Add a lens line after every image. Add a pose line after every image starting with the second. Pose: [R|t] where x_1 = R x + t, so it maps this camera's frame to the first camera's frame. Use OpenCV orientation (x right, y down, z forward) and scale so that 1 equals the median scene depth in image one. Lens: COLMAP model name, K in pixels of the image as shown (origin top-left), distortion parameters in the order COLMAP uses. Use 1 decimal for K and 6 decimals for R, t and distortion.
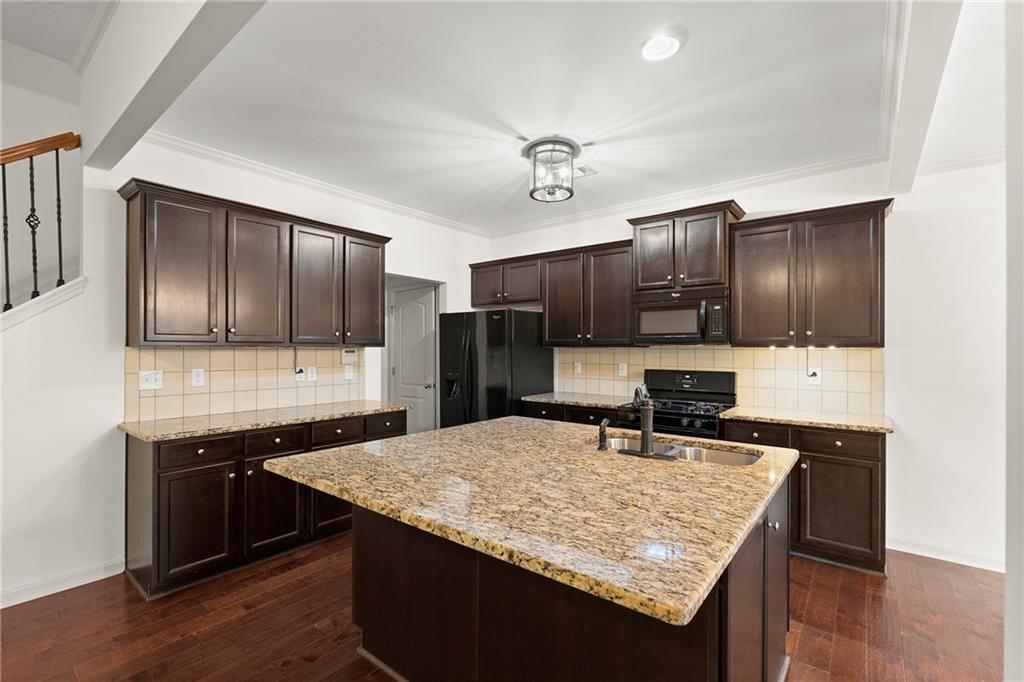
lens RADIAL K [[452.9, 0, 509.5], [0, 452.9, 346.9], [0, 0, 1]] dist [-0.002988, -0.000140]
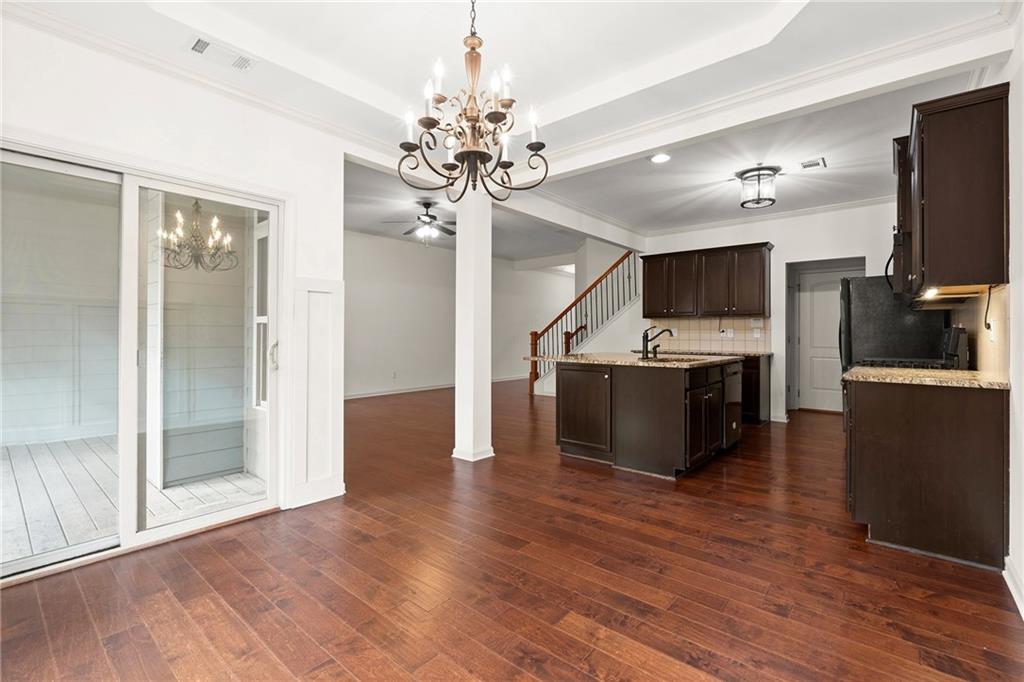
lens RADIAL K [[454.2, 0, 517.6], [0, 454.2, 333.3], [0, 0, 1]] dist [-0.002947, -0.000156]
pose [[-0.023304, -0.006104, -0.999710, 1.410895], [-0.002608, 0.999978, -0.006045, 0.078084], [0.999725, 0.002466, -0.023319, 0.248274]]
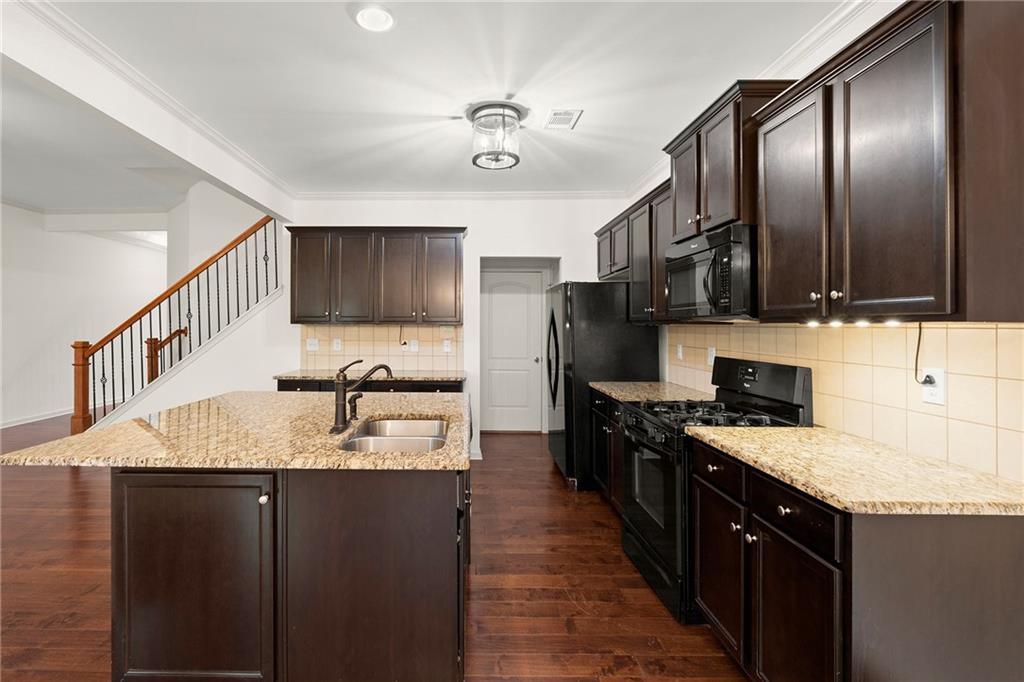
lens RADIAL K [[475.0, 0, 461.9], [0, 475.0, 322.0], [0, 0, 1]] dist [-0.004474, -0.000127]
pose [[0.613423, -0.007107, -0.789722, 0.746979], [0.001020, 0.999966, -0.008207, 0.003841], [0.789754, 0.004229, 0.613410, 0.312043]]
